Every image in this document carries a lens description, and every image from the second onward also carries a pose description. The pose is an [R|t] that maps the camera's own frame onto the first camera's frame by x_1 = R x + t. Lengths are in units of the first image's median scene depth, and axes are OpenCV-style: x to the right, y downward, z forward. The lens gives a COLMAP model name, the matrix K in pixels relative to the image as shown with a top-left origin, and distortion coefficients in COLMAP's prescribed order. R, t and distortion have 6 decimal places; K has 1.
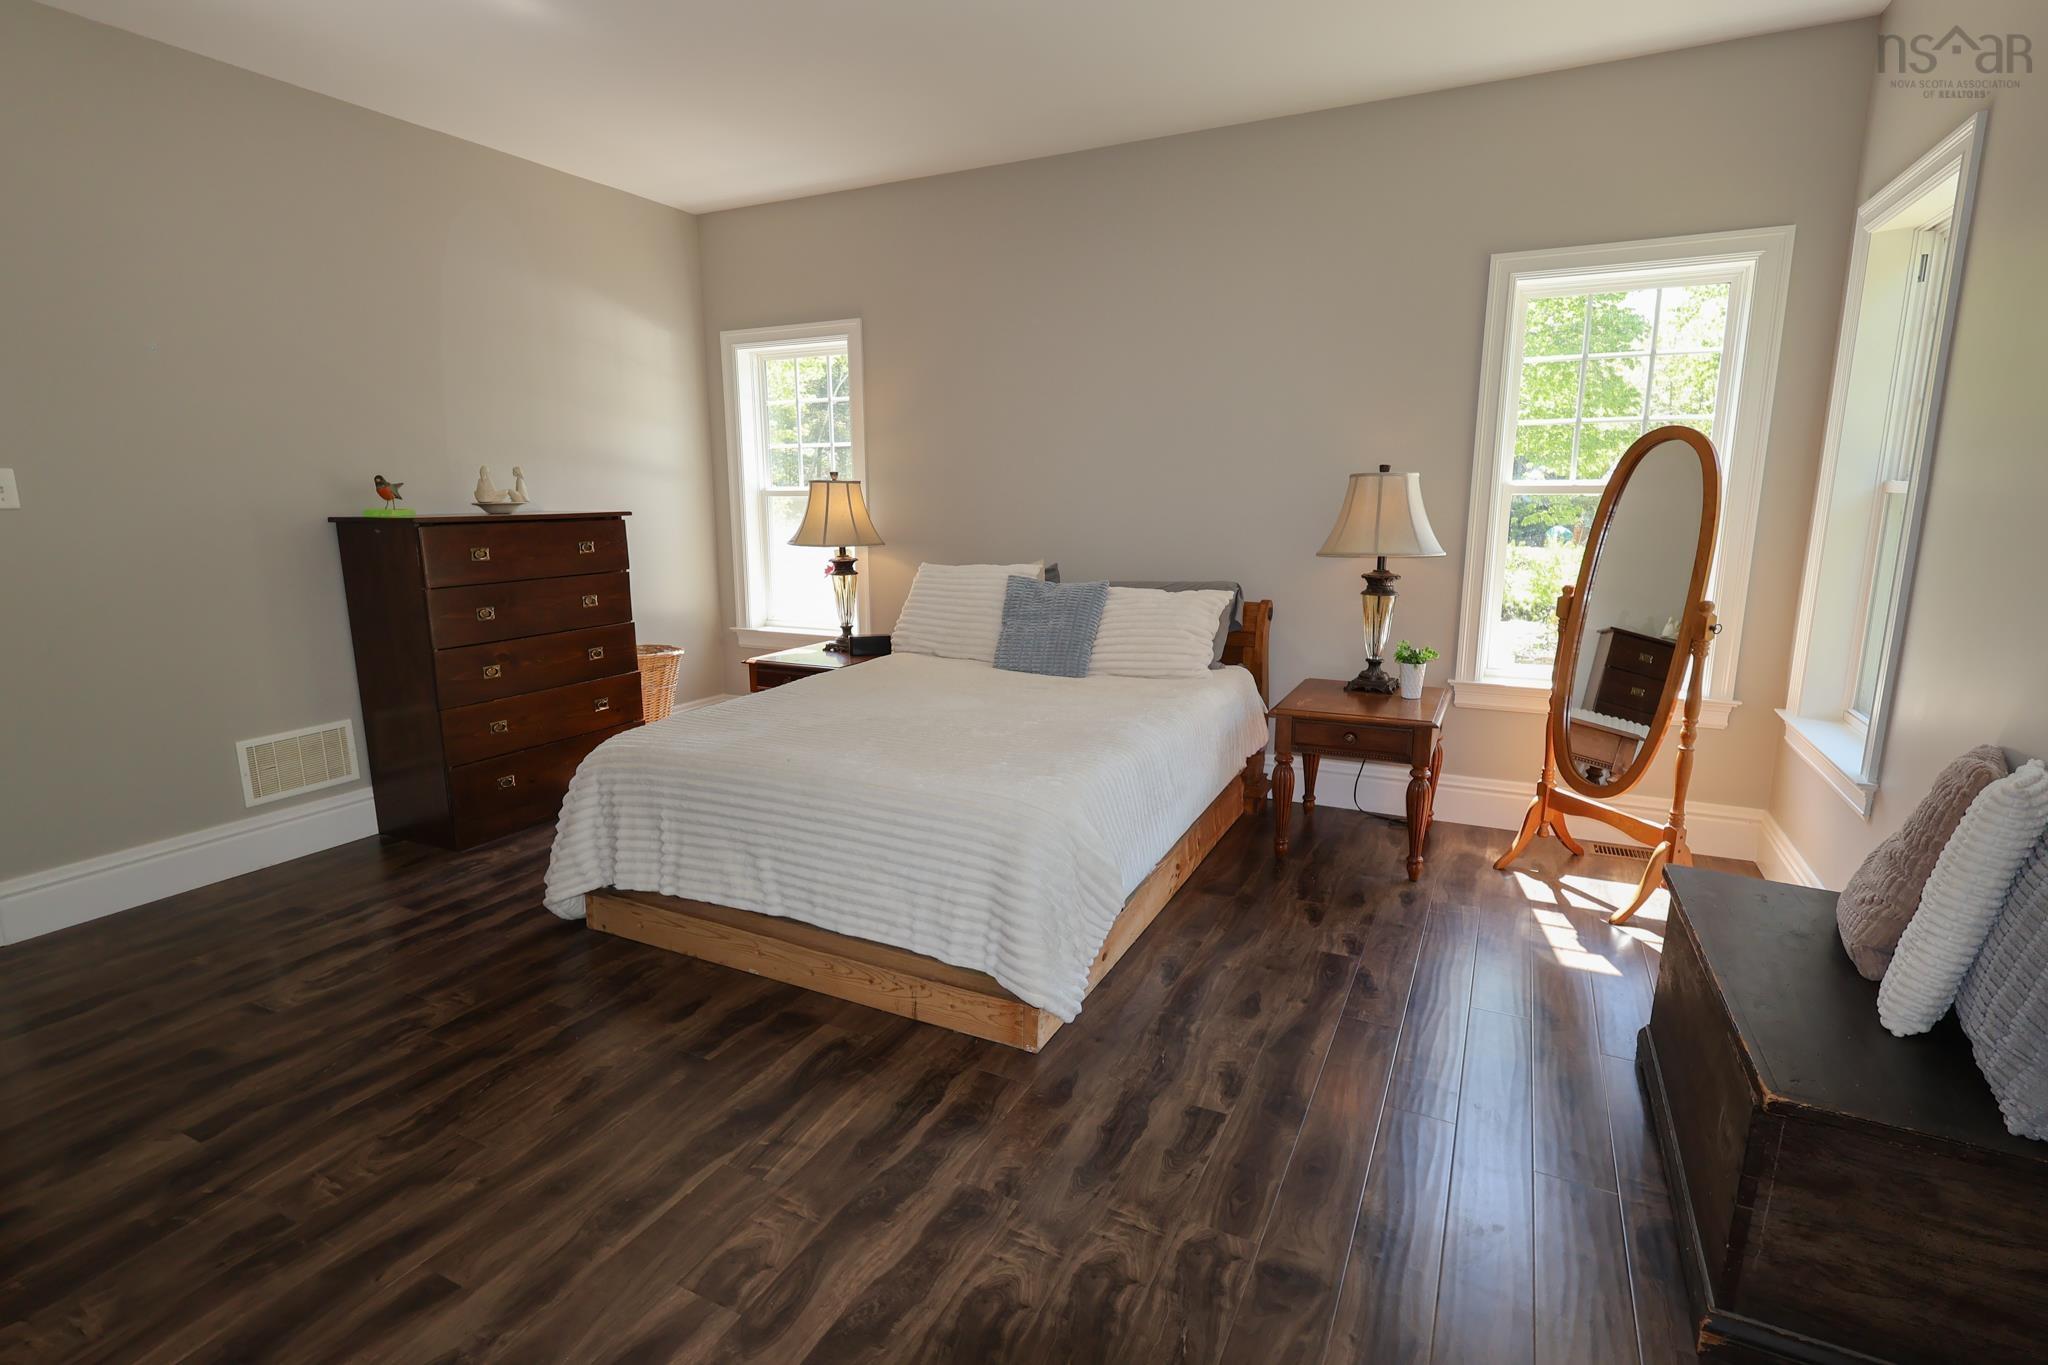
lens RADIAL K [[1007.1, 0, 1010.3], [0, 1007.1, 679.8], [0, 0, 1]] dist [0.000930, 0.000024]
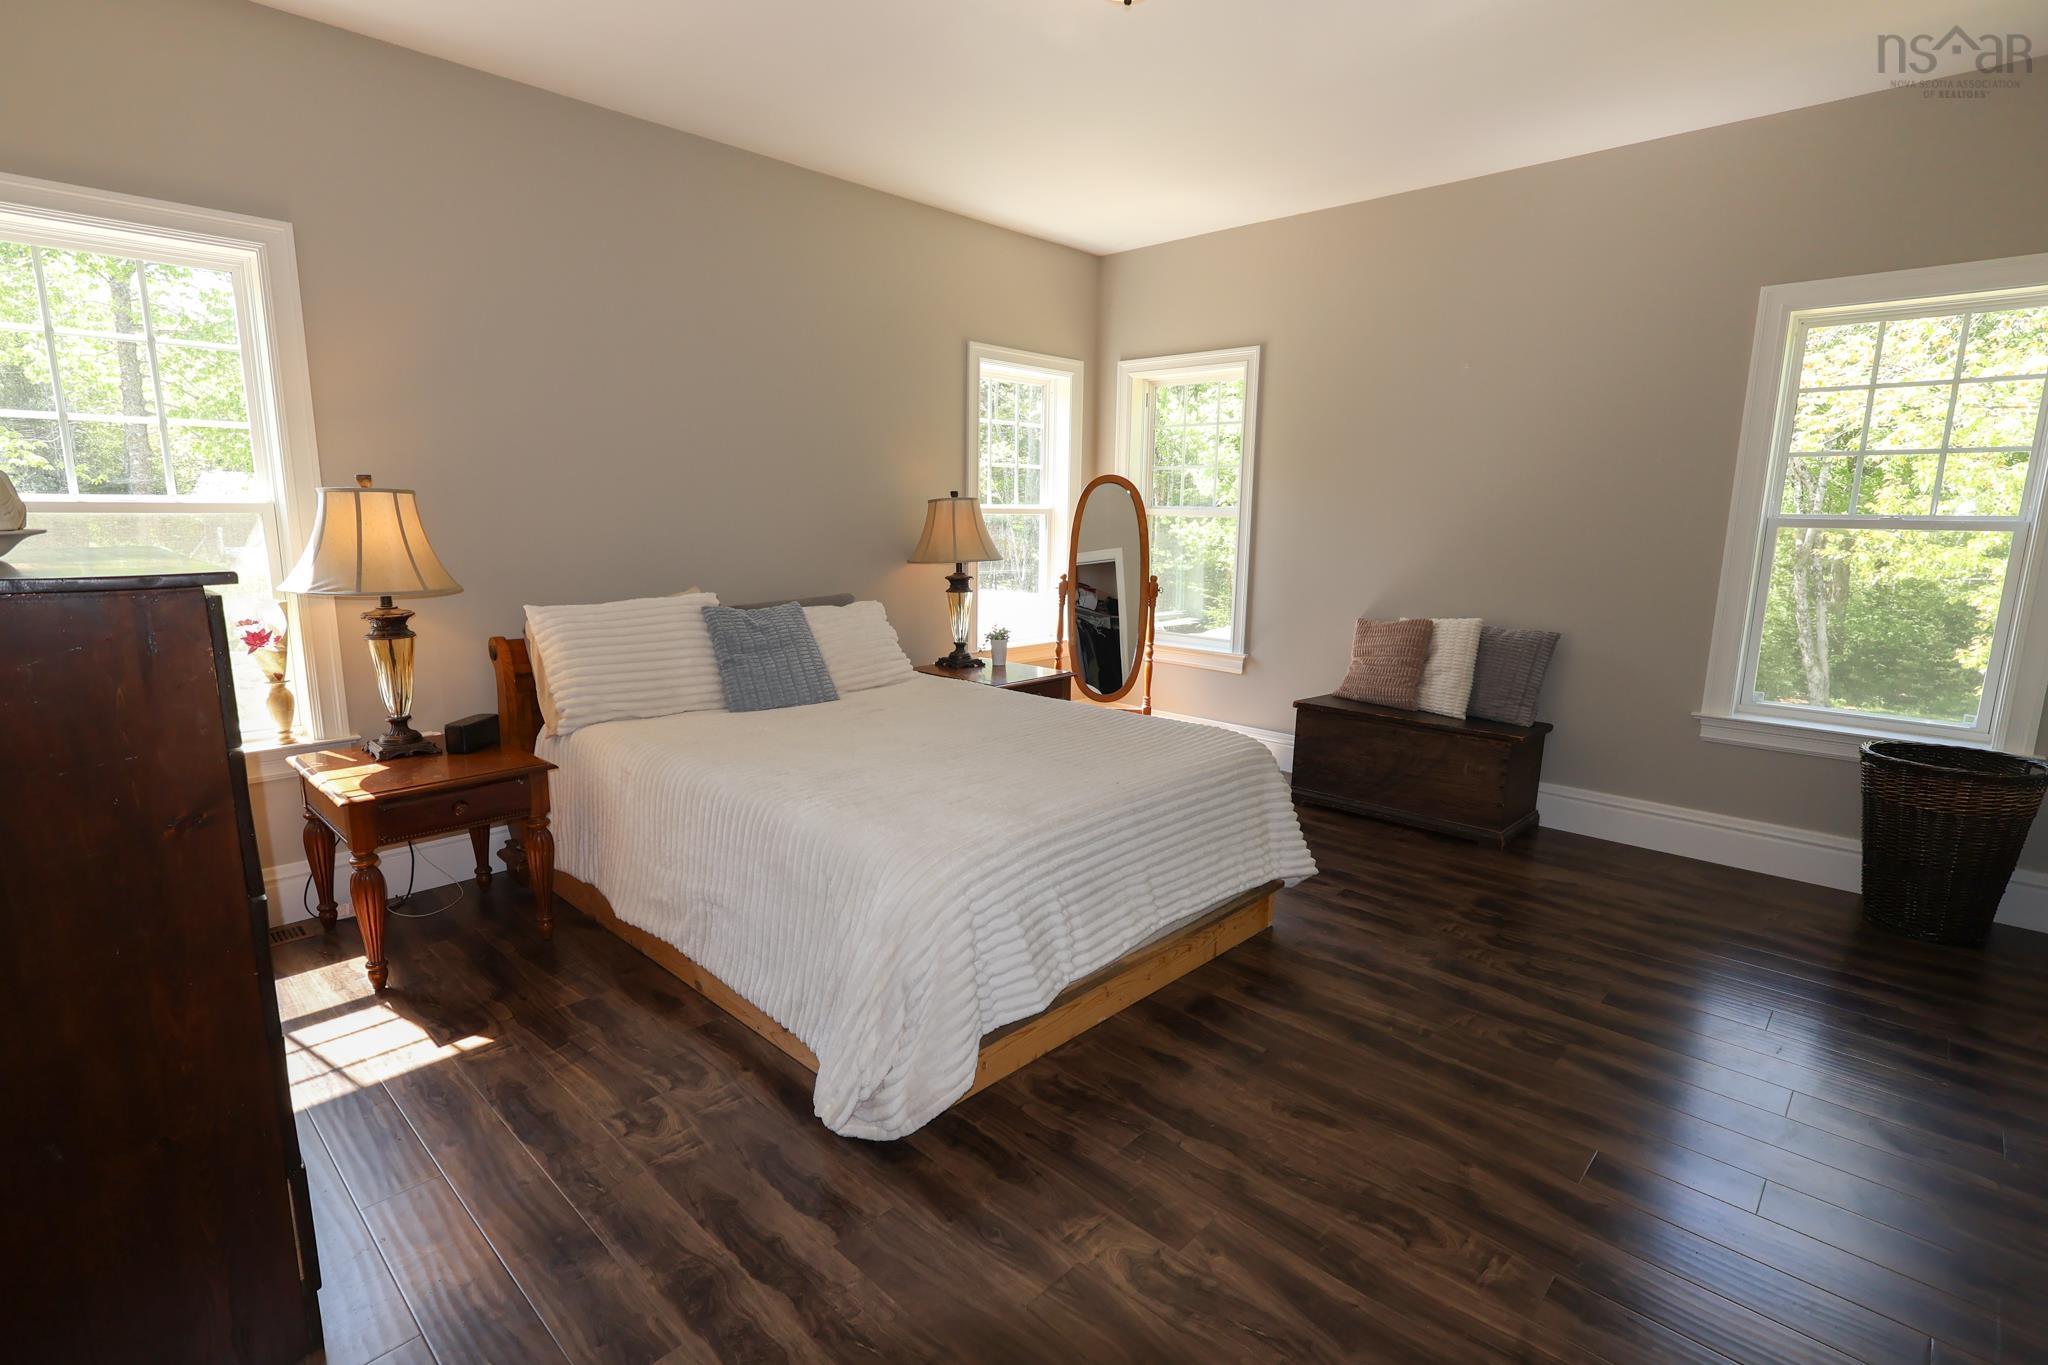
lens RADIAL K [[974.2, 0, 1015.6], [0, 974.2, 688.1], [0, 0, 1]] dist [-0.003355, 0.000828]
pose [[0.287298, -0.167939, 0.943004, -0.915919], [0.163323, 0.978681, 0.124534, -0.120944], [-0.943814, 0.118236, 0.308602, 0.632328]]
